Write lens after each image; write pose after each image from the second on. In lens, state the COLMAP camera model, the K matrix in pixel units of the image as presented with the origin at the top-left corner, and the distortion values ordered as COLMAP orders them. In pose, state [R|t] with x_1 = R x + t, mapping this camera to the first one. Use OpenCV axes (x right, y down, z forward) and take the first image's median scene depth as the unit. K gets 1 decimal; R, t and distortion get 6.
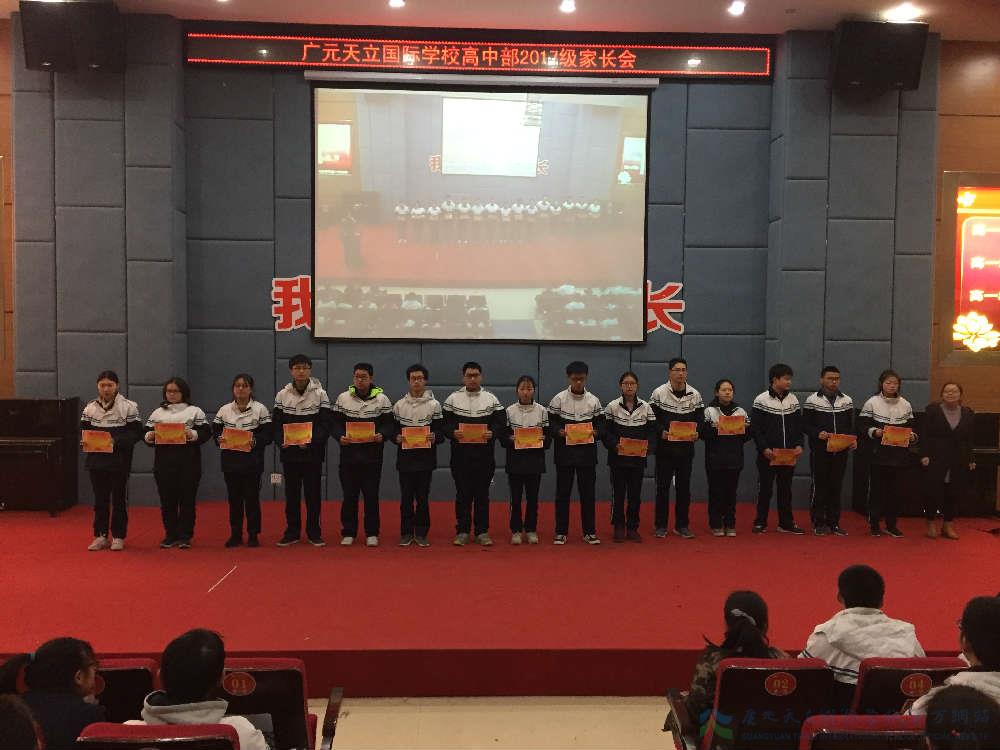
lens RADIAL K [[835.4, 0, 499.6], [0, 835.4, 373.5], [0, 0, 1]] dist [0.076234, -0.098969]
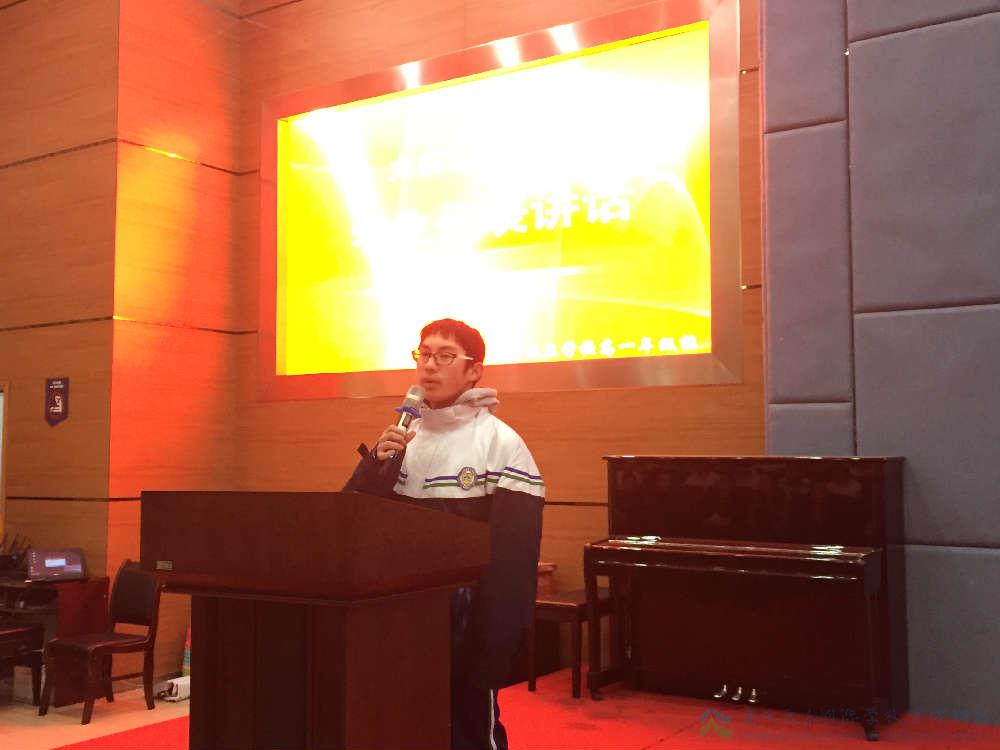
lens RADIAL K [[1172.9, 0, 501.3], [0, 1172.9, 375.0], [0, 0, 1]] dist [0.055729, -0.005884]
pose [[0.794773, -0.052603, -0.604623, -0.293541], [-0.013401, 0.994473, -0.104136, 0.051573], [0.606759, 0.090867, 0.789675, 0.392875]]
